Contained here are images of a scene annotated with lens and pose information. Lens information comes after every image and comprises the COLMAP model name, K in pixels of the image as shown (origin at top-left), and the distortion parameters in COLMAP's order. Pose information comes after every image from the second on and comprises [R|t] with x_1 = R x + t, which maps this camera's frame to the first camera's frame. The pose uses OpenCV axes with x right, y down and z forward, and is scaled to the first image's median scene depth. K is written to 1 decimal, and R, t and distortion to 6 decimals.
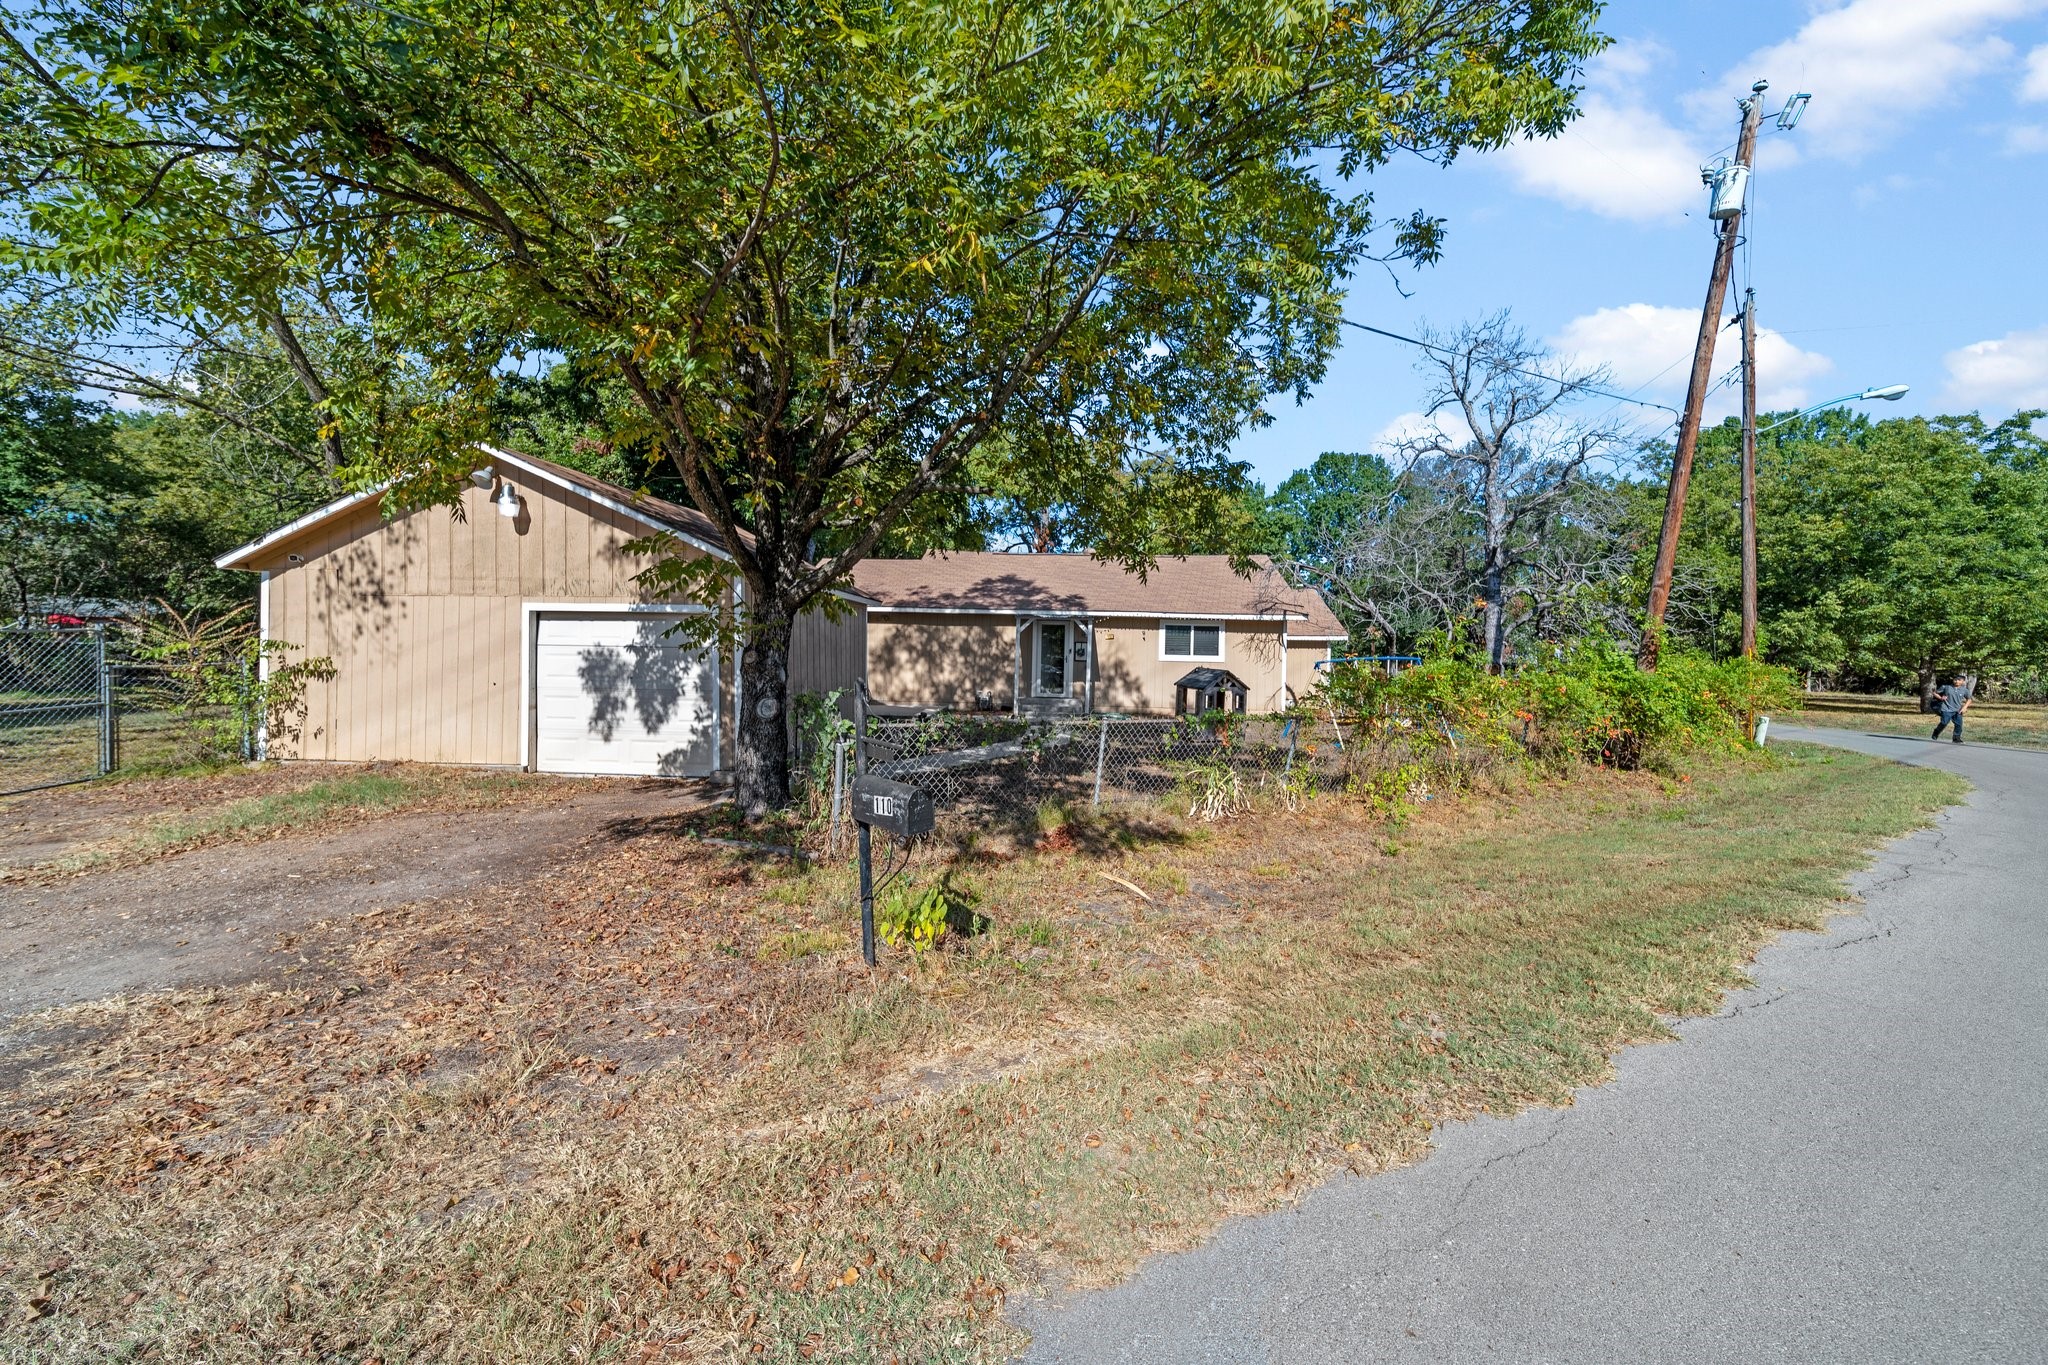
lens RADIAL K [[747.5, 0, 1021.3], [0, 747.5, 632.5], [0, 0, 1]] dist [-0.008910, -0.000062]
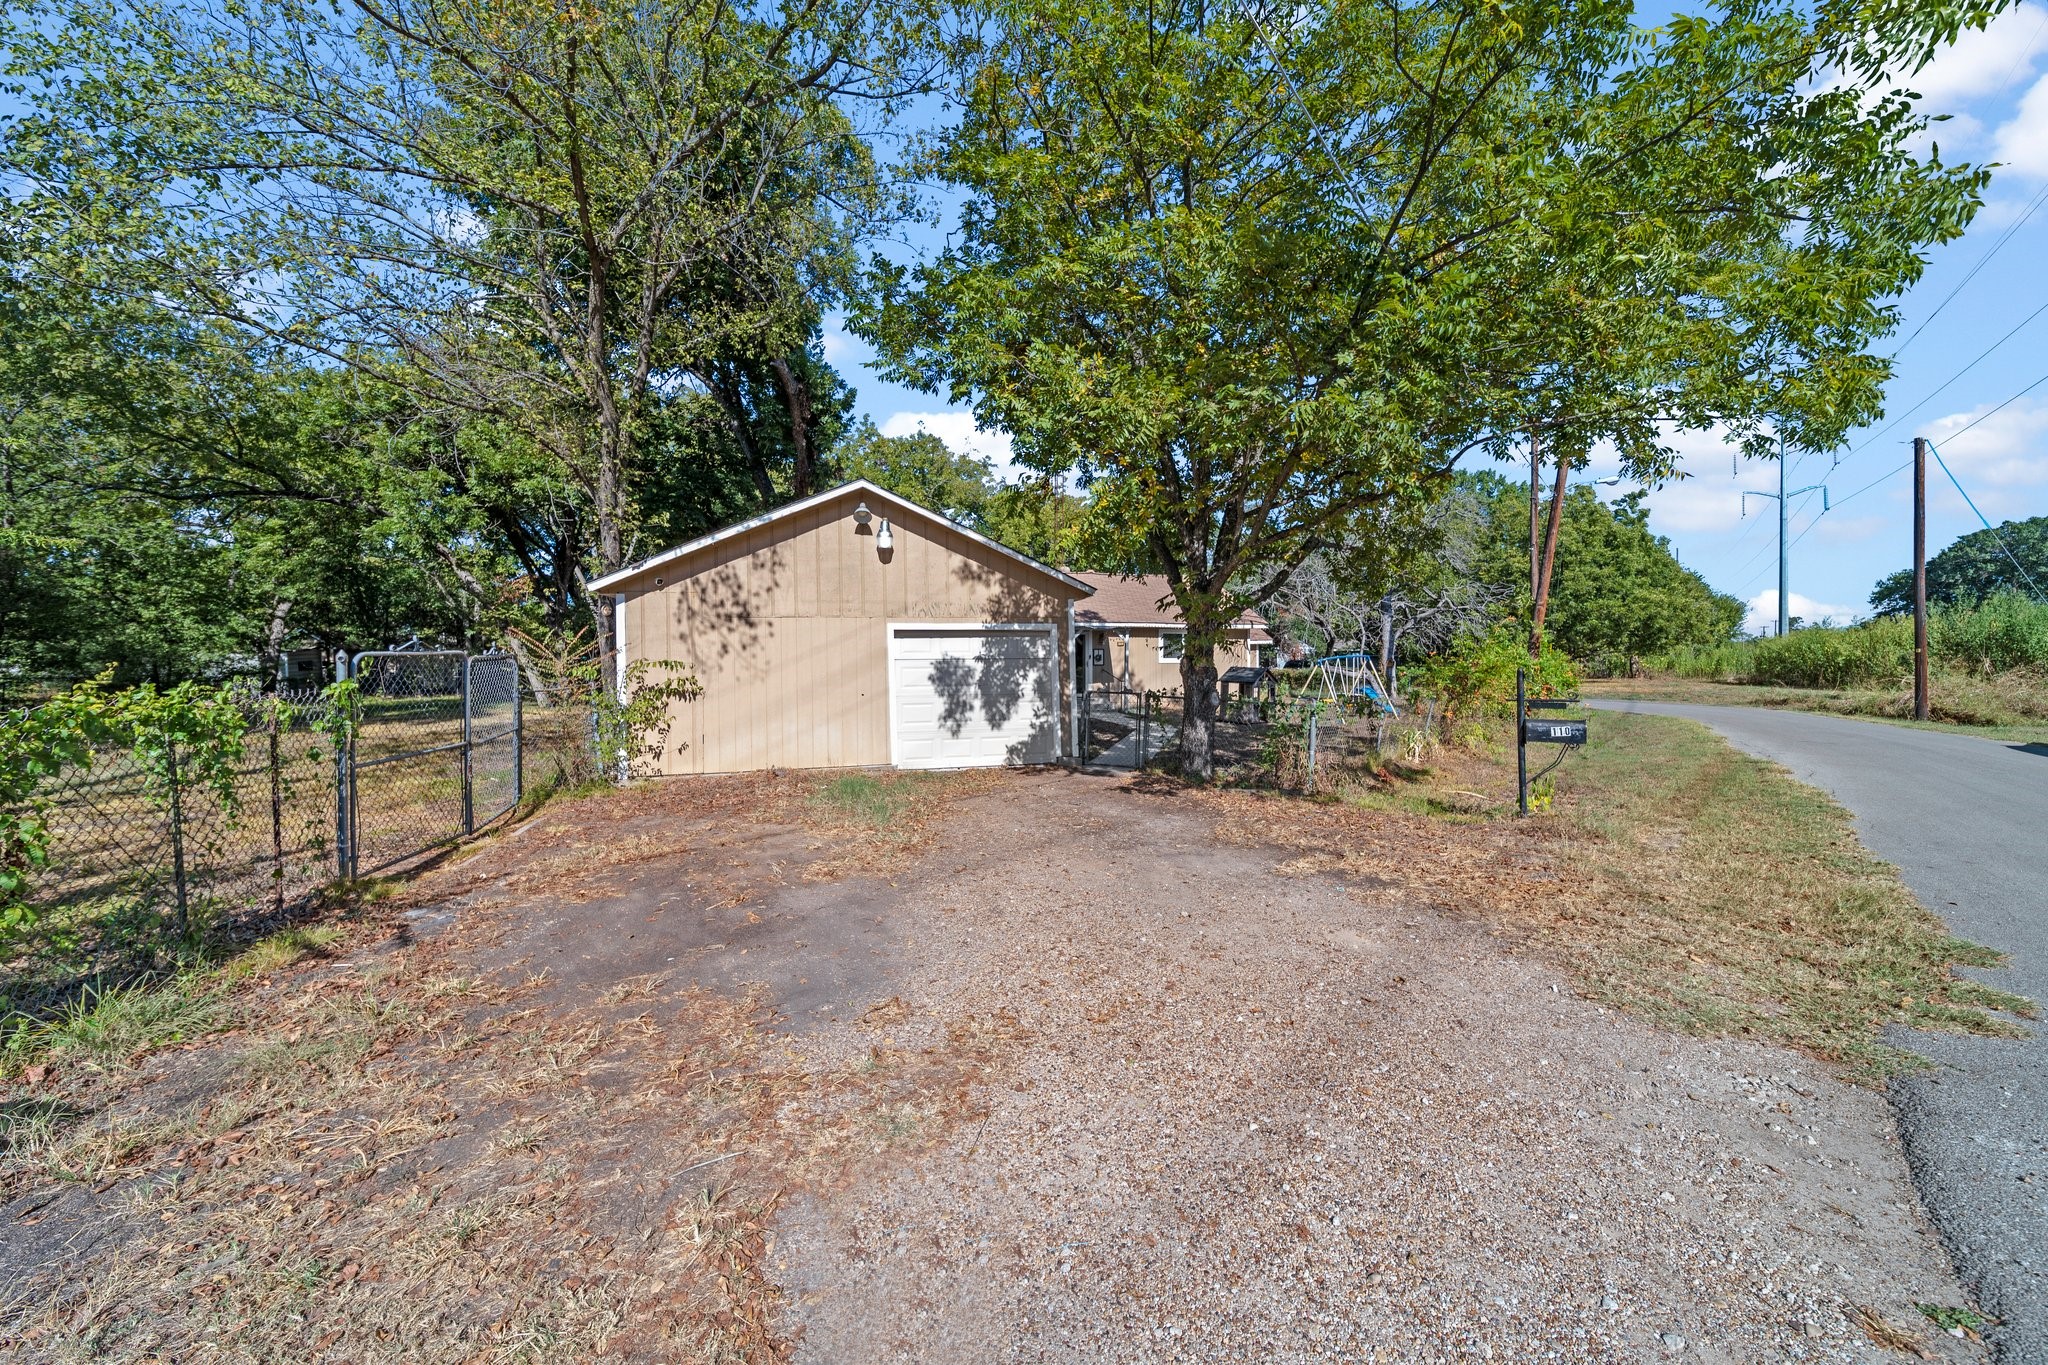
lens RADIAL K [[747.5, 0, 1021.3], [0, 747.5, 632.5], [0, 0, 1]] dist [-0.008910, -0.000062]
pose [[0.944539, -0.013586, 0.328117, -0.841311], [0.017593, 0.999802, -0.009247, -0.009501], [-0.327927, 0.014506, 0.944592, -0.148978]]
